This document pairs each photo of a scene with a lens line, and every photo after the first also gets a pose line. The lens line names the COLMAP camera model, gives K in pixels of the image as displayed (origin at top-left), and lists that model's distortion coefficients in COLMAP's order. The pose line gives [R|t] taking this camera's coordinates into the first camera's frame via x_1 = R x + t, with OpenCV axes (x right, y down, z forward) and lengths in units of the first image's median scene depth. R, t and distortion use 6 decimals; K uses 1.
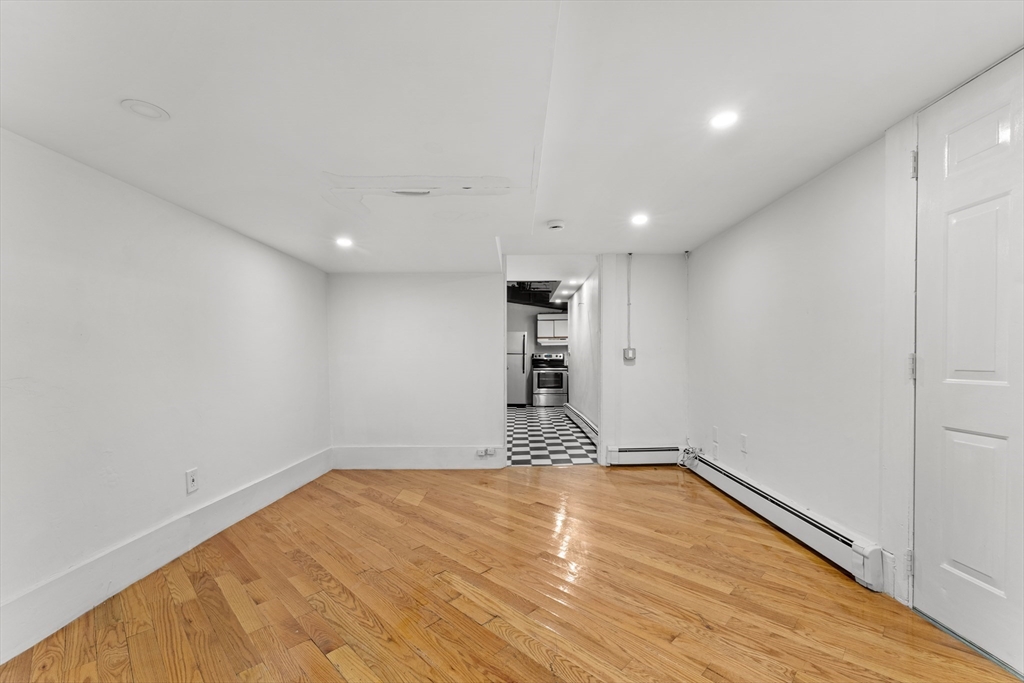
lens RADIAL K [[412.0, 0, 508.4], [0, 412.0, 347.1], [0, 0, 1]] dist [0.001747, 0.000067]
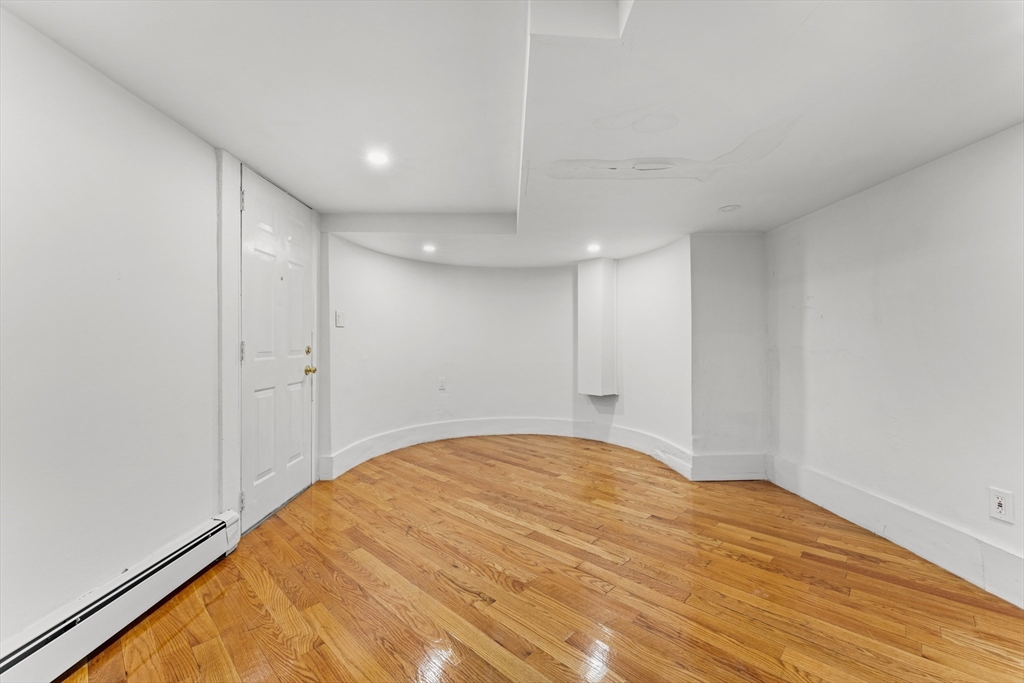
lens RADIAL K [[412.0, 0, 514.6], [0, 412.0, 342.9], [0, 0, 1]] dist [0.001747, 0.000067]
pose [[-0.999382, 0.012456, -0.032870, 0.133277], [0.013158, 0.999688, -0.021228, 0.053635], [0.032595, -0.021647, -0.999234, 2.133061]]
